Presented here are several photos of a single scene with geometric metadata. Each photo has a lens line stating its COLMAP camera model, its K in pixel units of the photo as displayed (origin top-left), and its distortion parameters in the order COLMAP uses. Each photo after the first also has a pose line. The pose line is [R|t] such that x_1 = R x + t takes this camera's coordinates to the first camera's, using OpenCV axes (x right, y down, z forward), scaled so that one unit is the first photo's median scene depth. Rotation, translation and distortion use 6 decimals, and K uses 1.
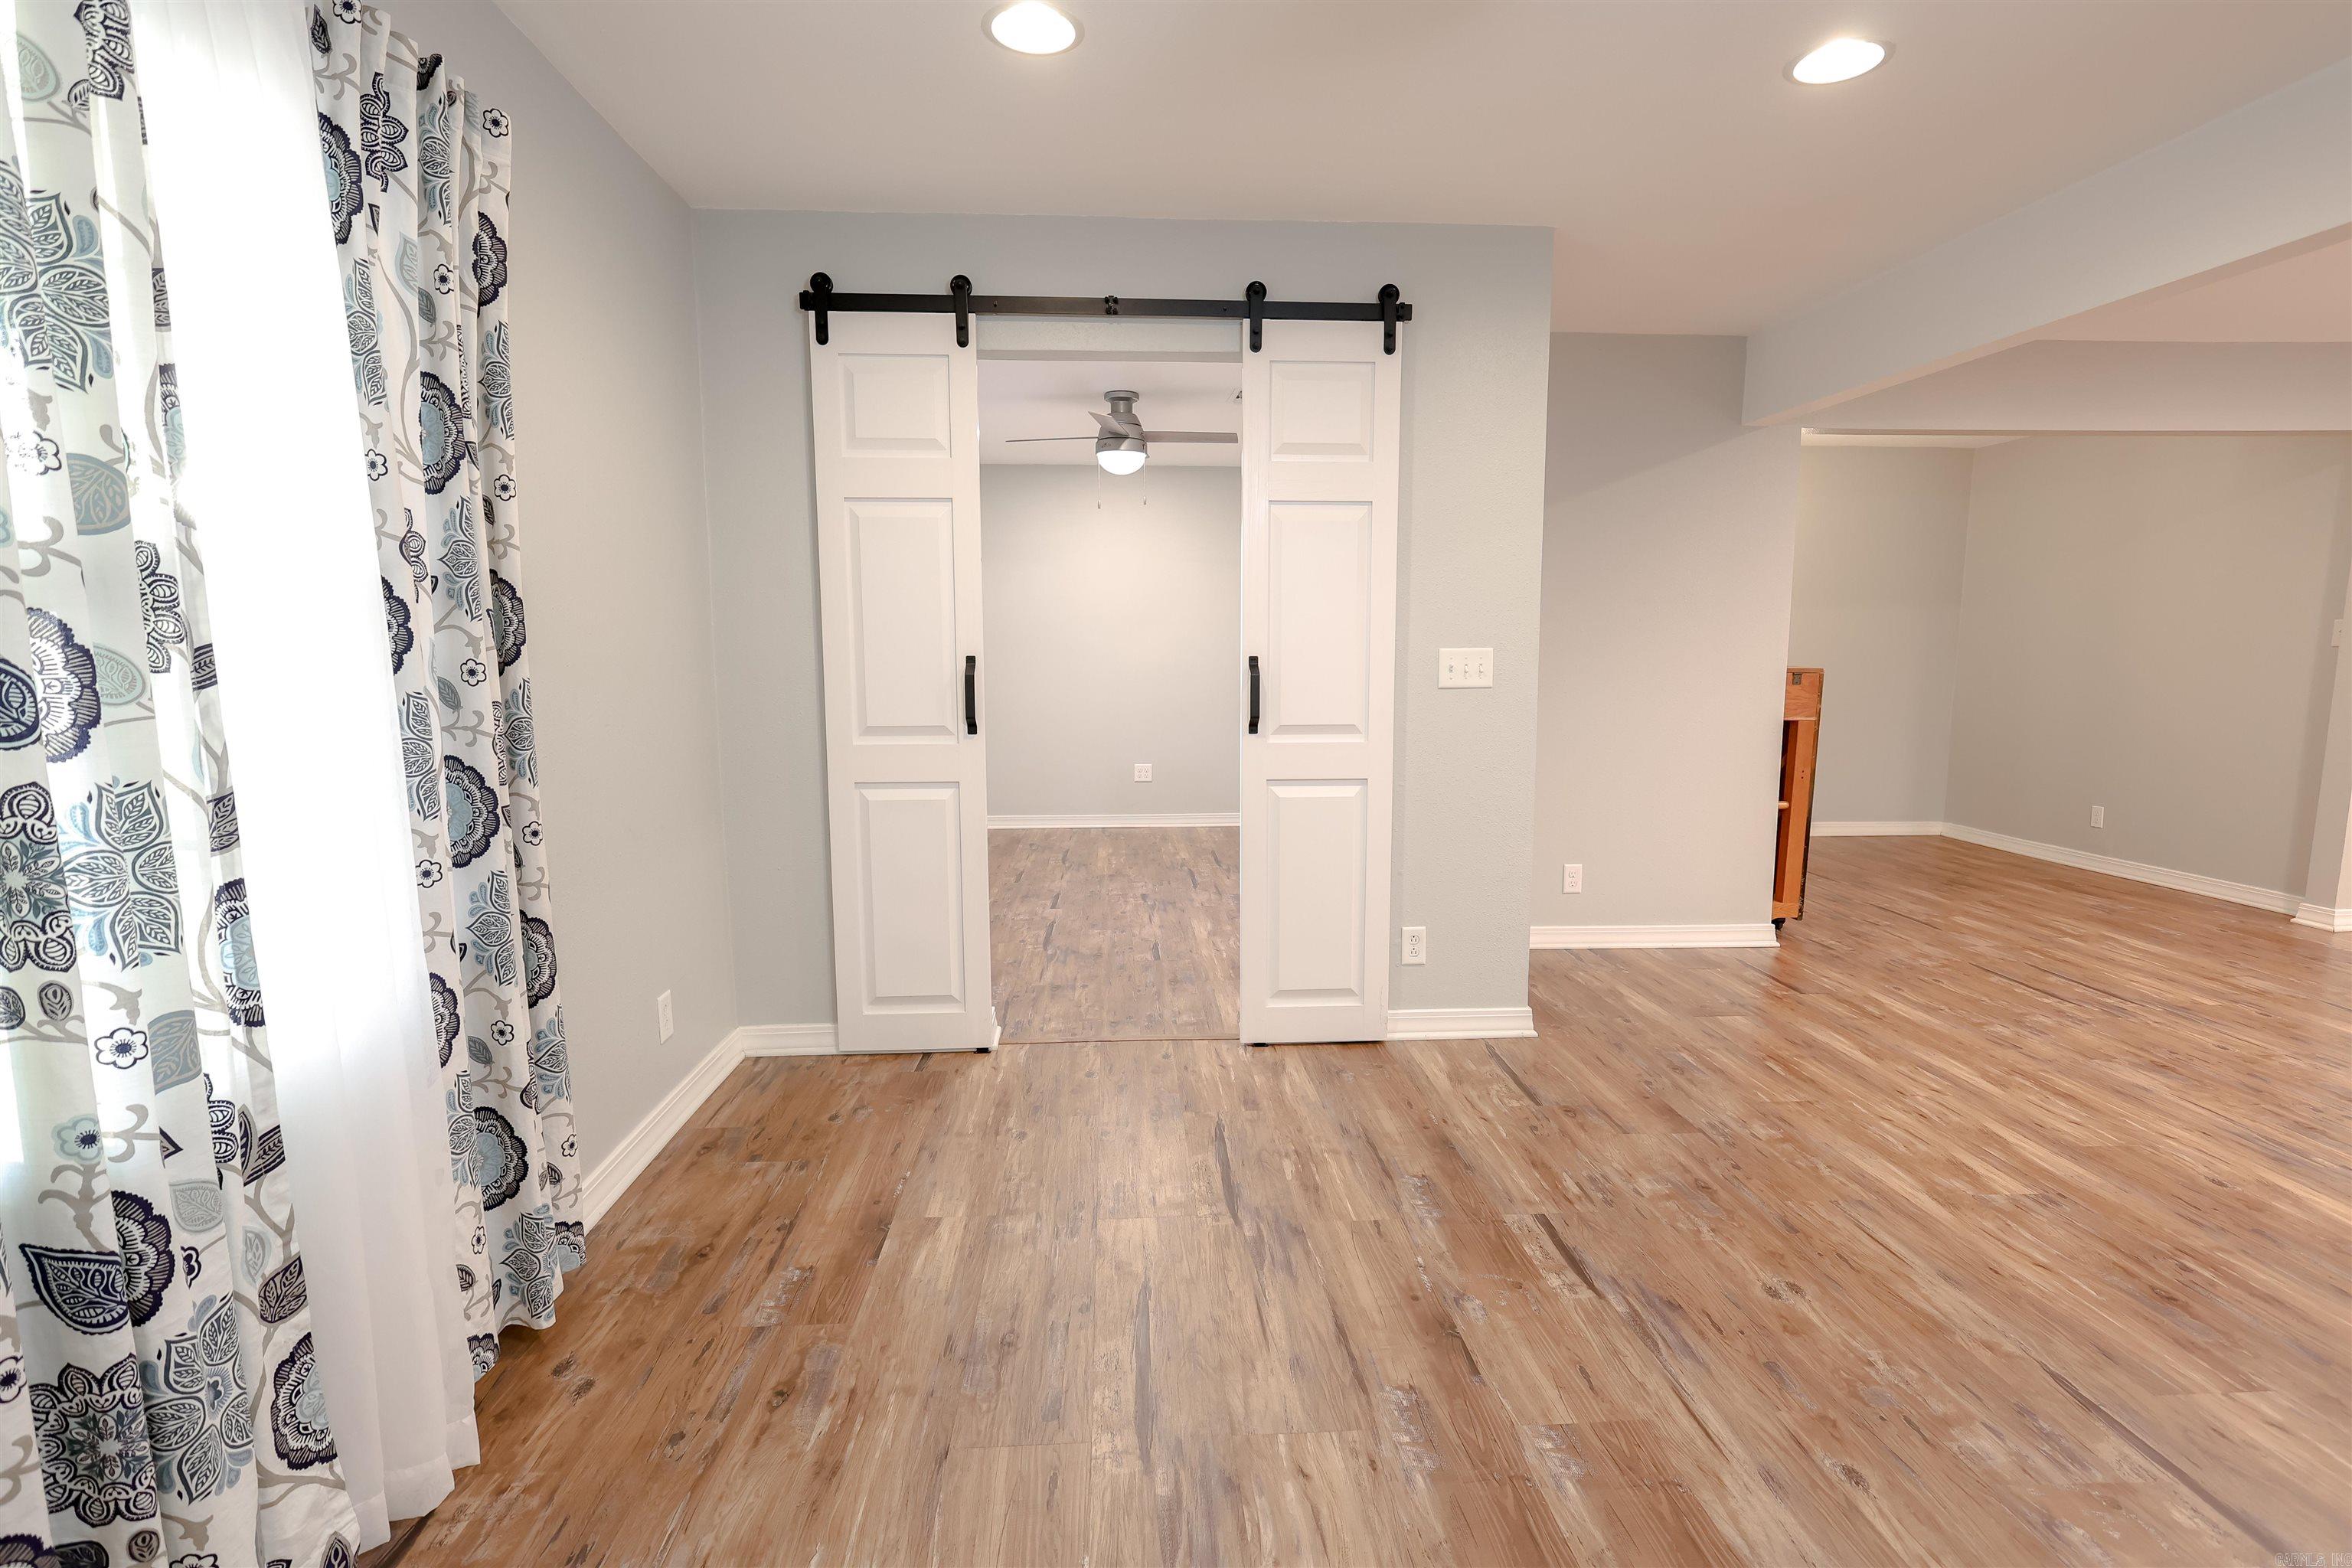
lens RADIAL K [[1116.7, 0, 1178.1], [0, 1116.7, 780.9], [0, 0, 1]] dist [0.001110, -0.000784]
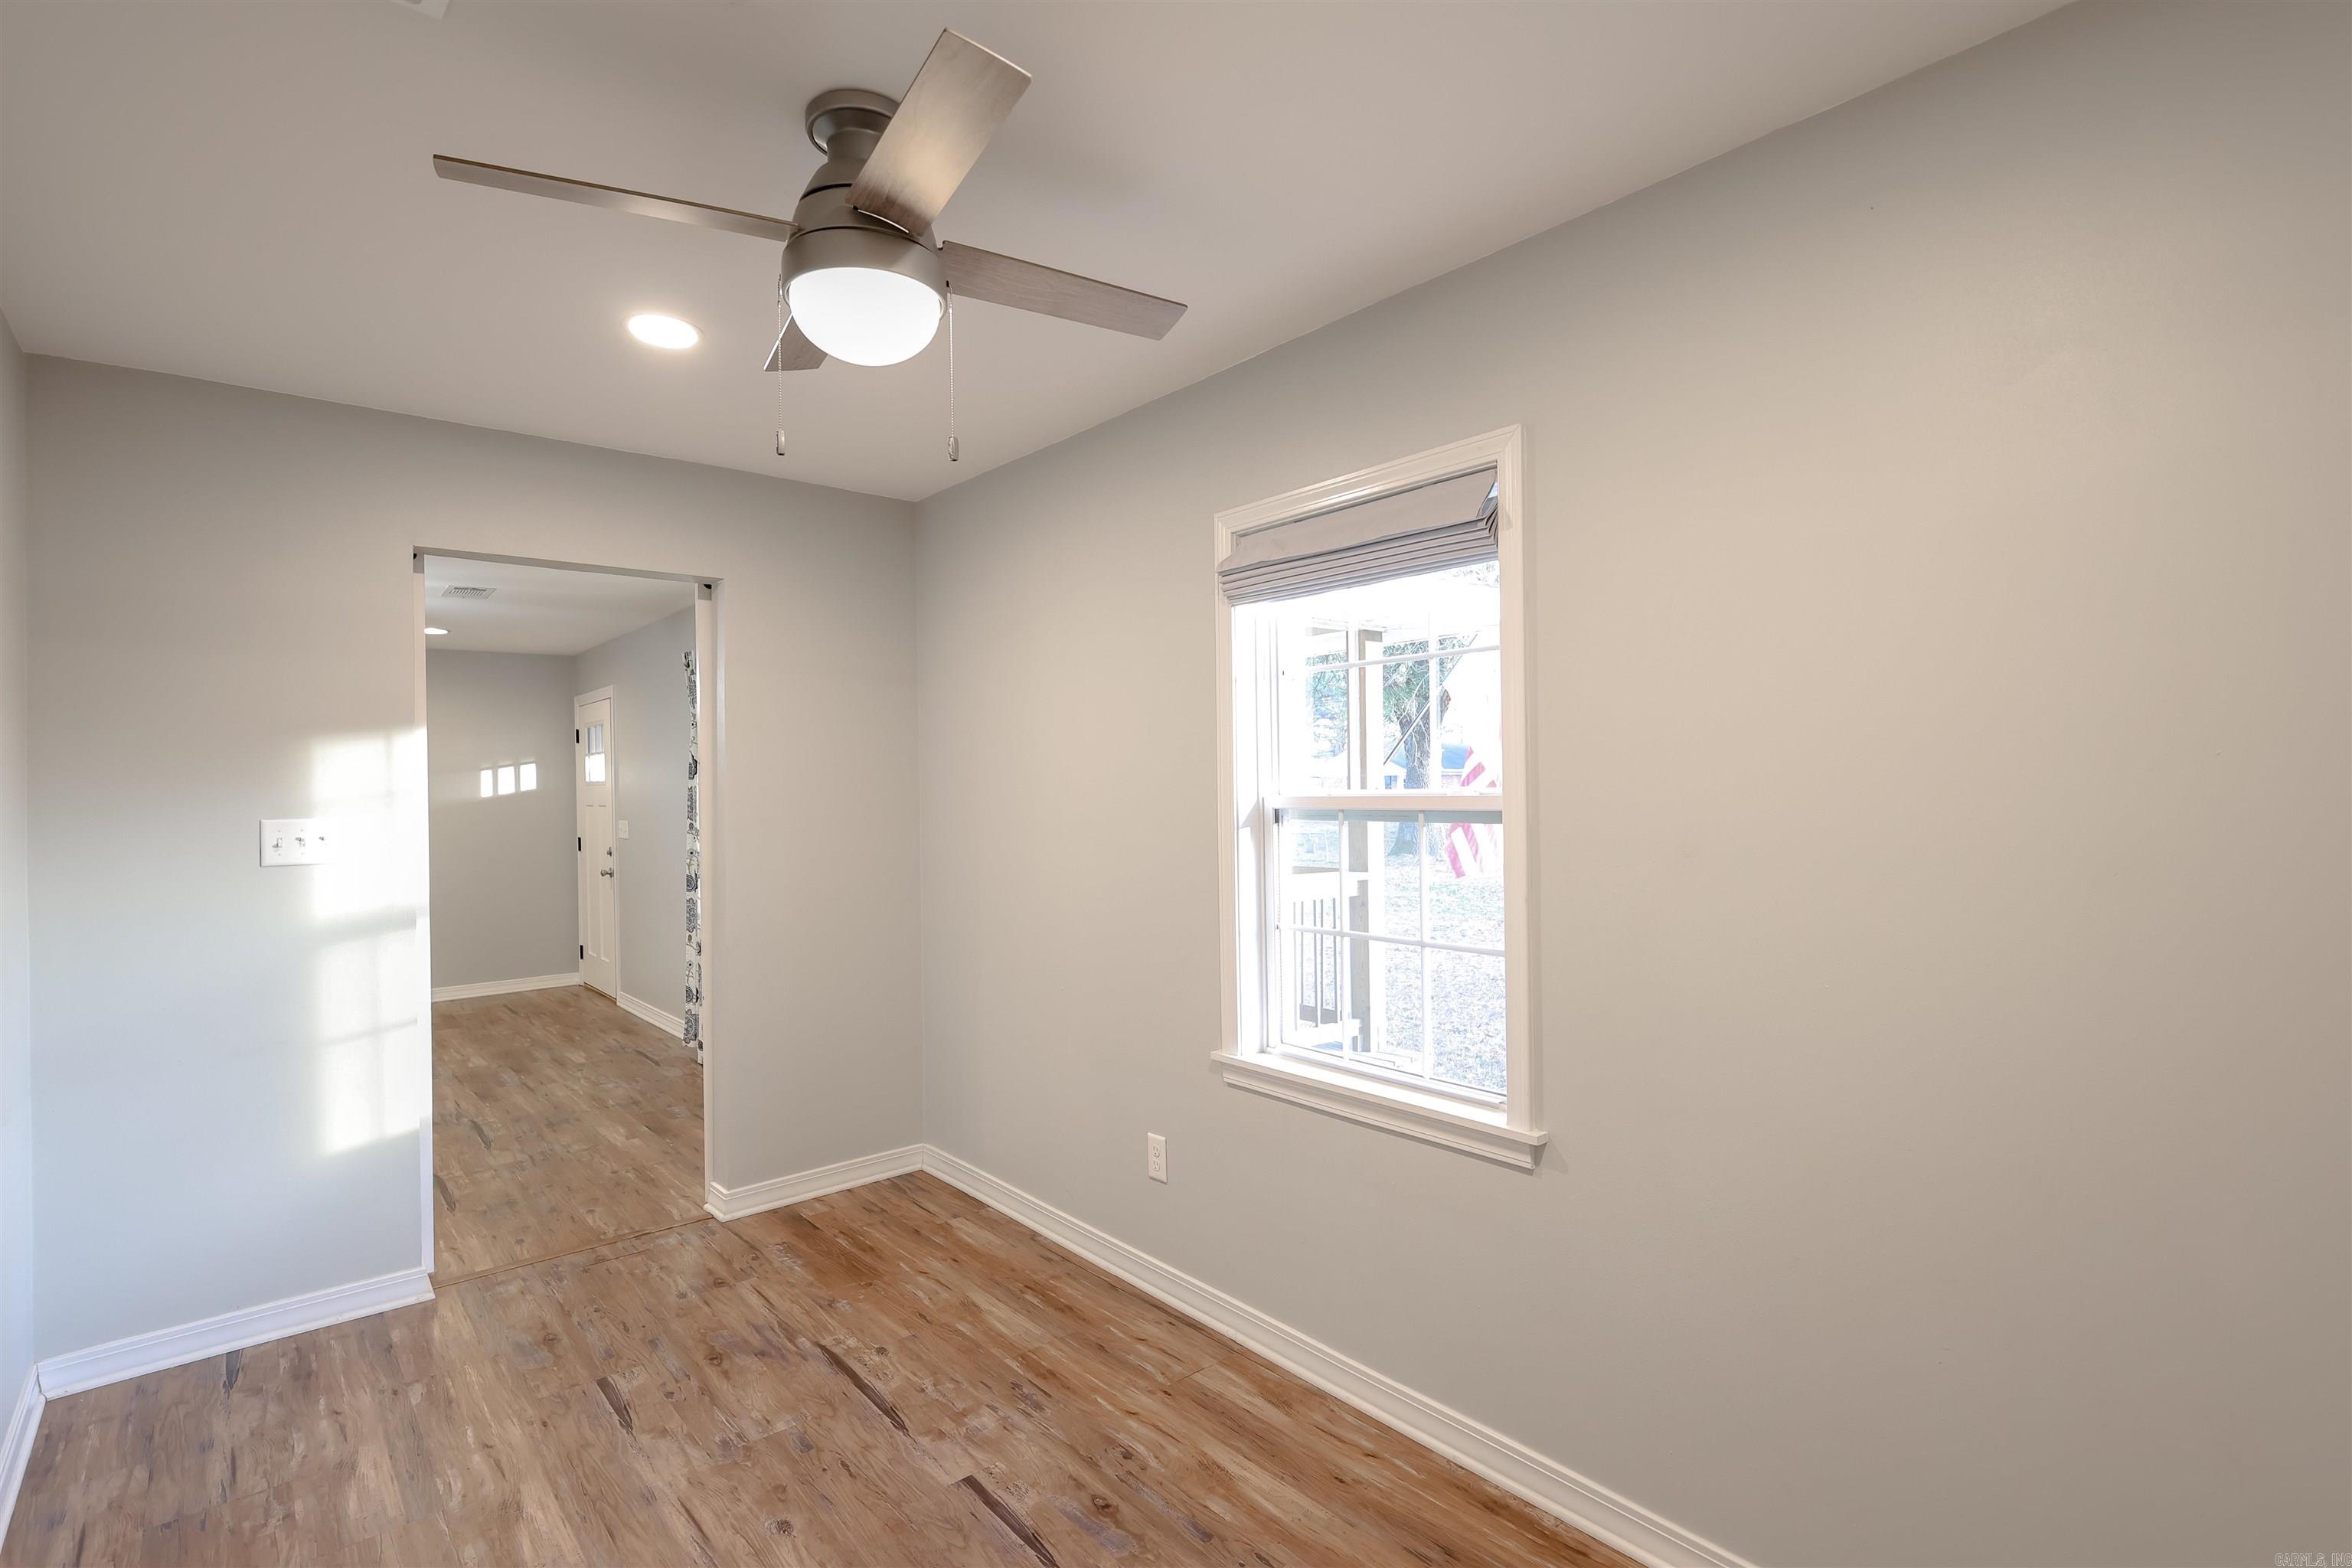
lens RADIAL K [[1115.6, 0, 1180.8], [0, 1115.6, 782.5], [0, 0, 1]] dist [0.002832, -0.000546]
pose [[-0.797605, 0.016468, -0.602955, 0.125413], [-0.049983, 0.994385, 0.093278, -0.319819], [0.601105, 0.104536, -0.792304, 2.310934]]
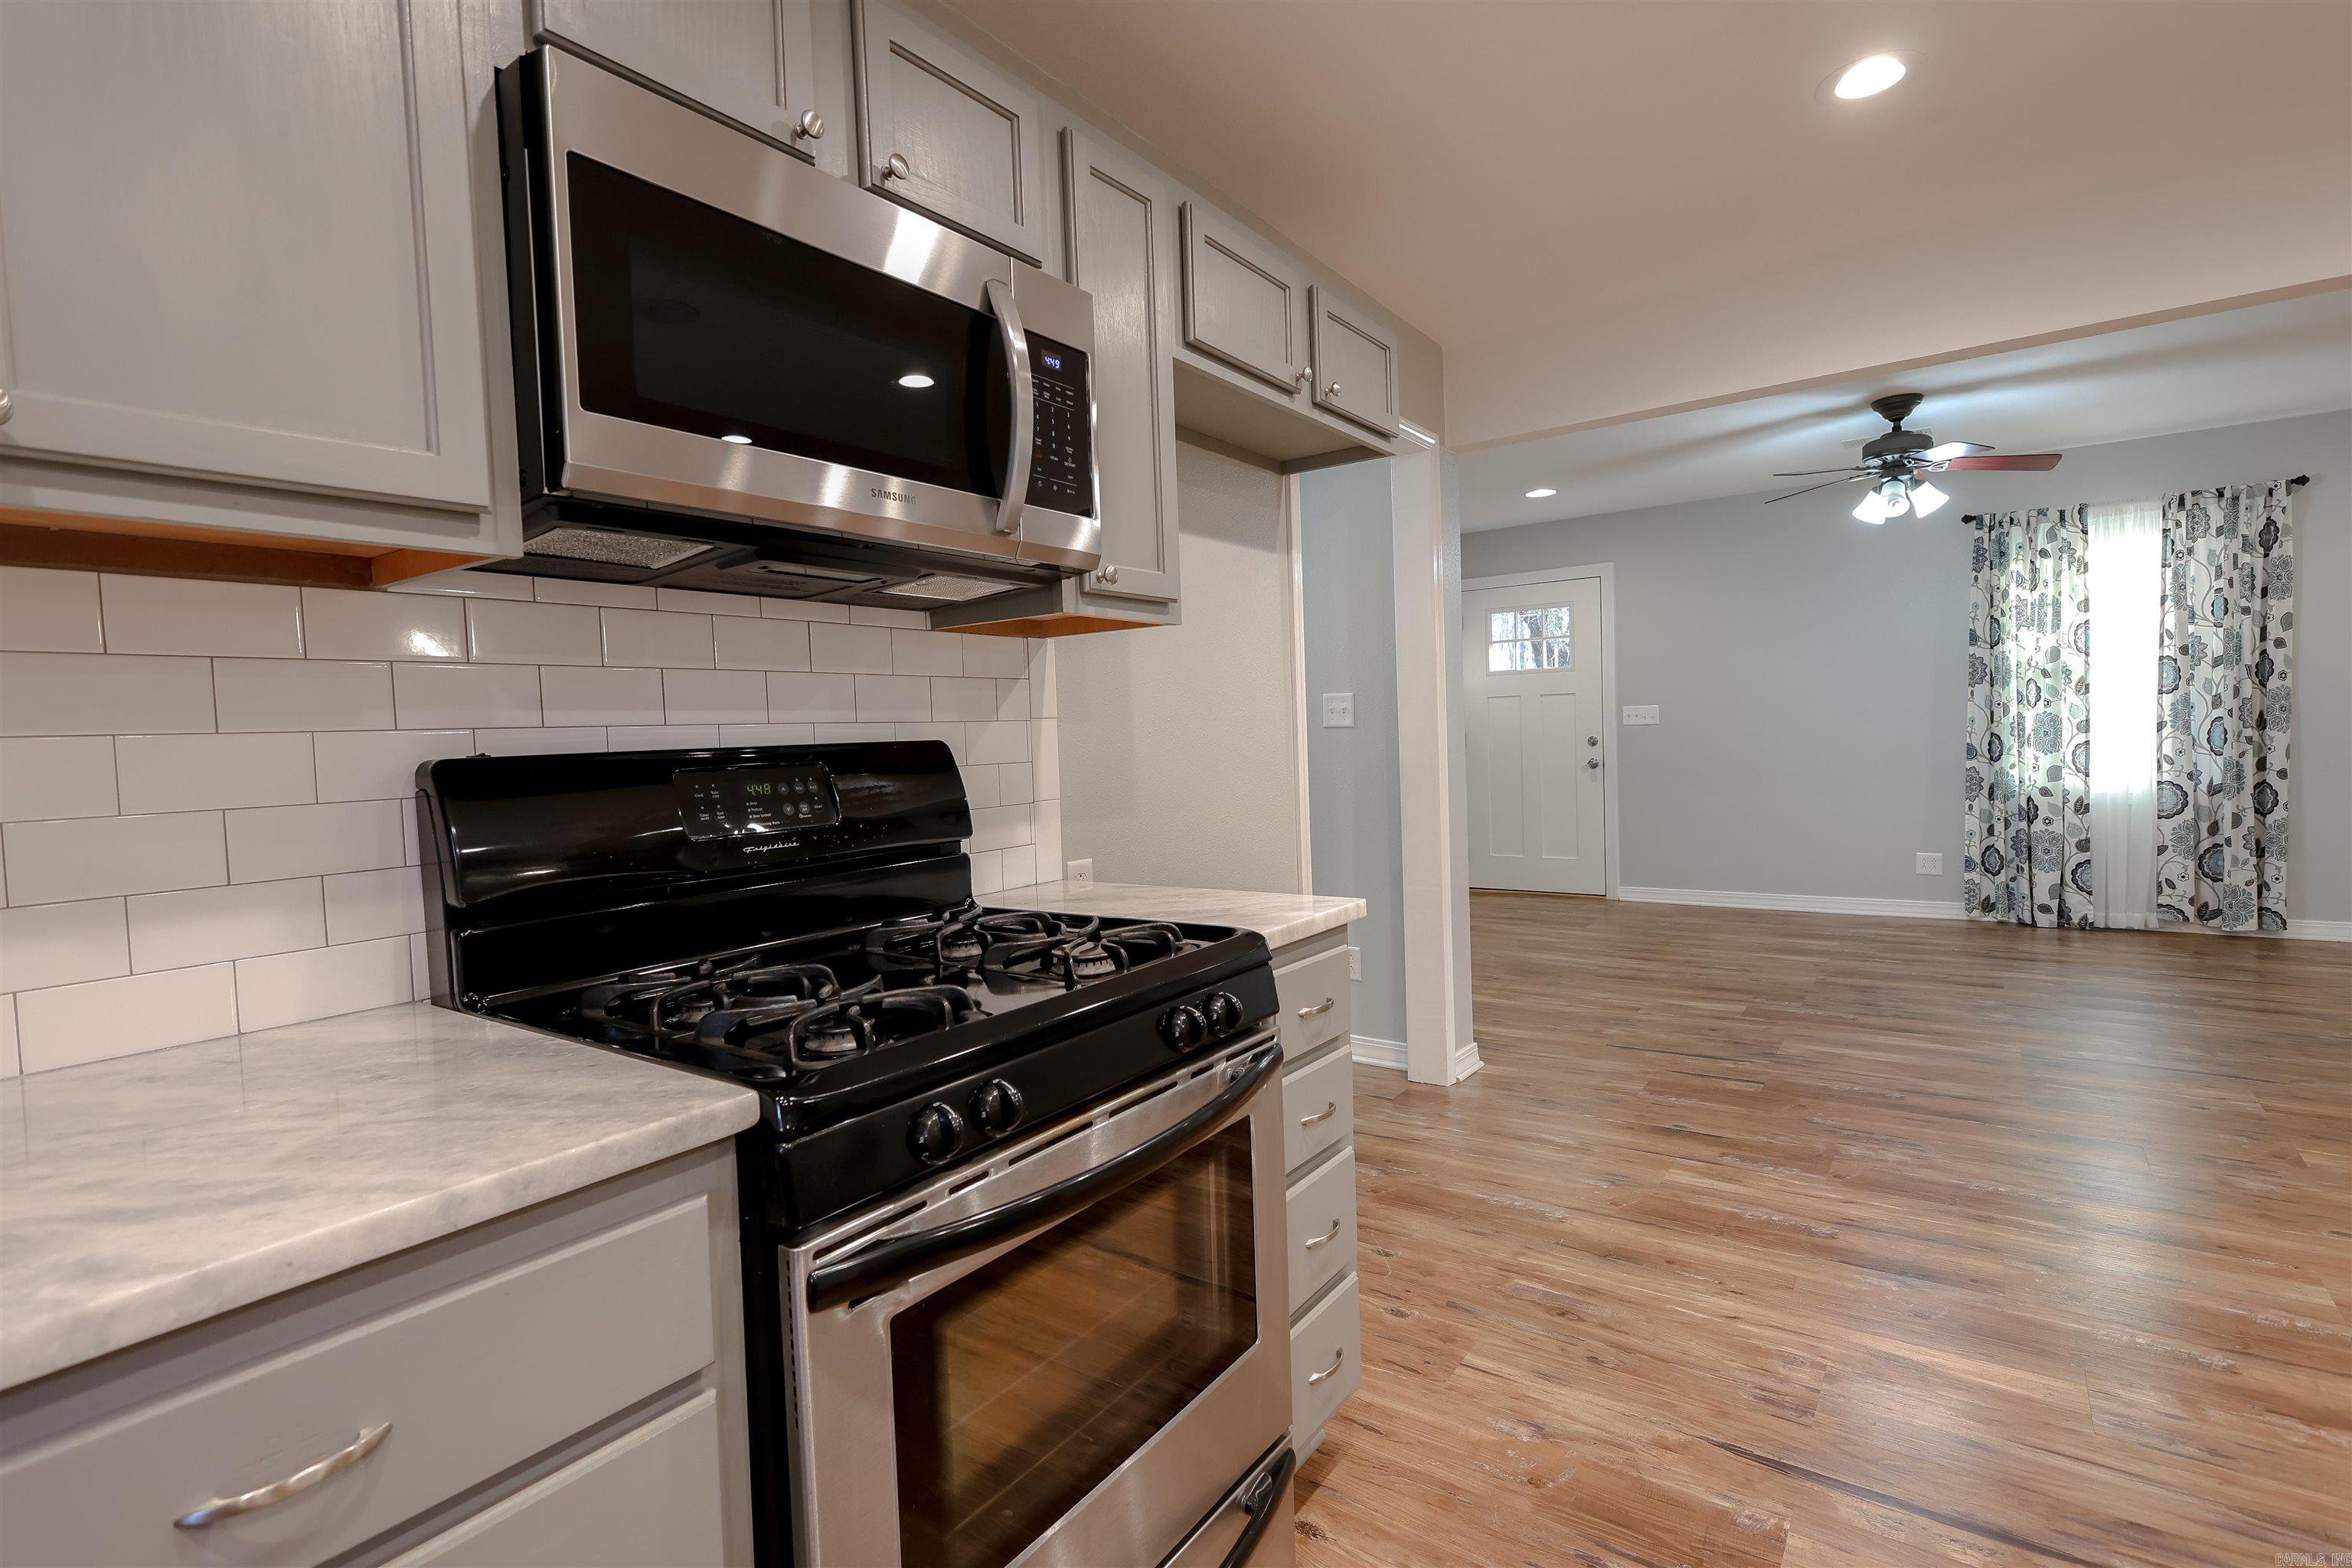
lens RADIAL K [[1115.6, 0, 1180.8], [0, 1115.6, 782.5], [0, 0, 1]] dist [0.002832, -0.000546]
pose [[-0.629792, 0.059902, -0.774451, 1.979946], [-0.057042, 0.990763, 0.123021, -0.032879], [0.774667, 0.121654, -0.620558, 0.437076]]
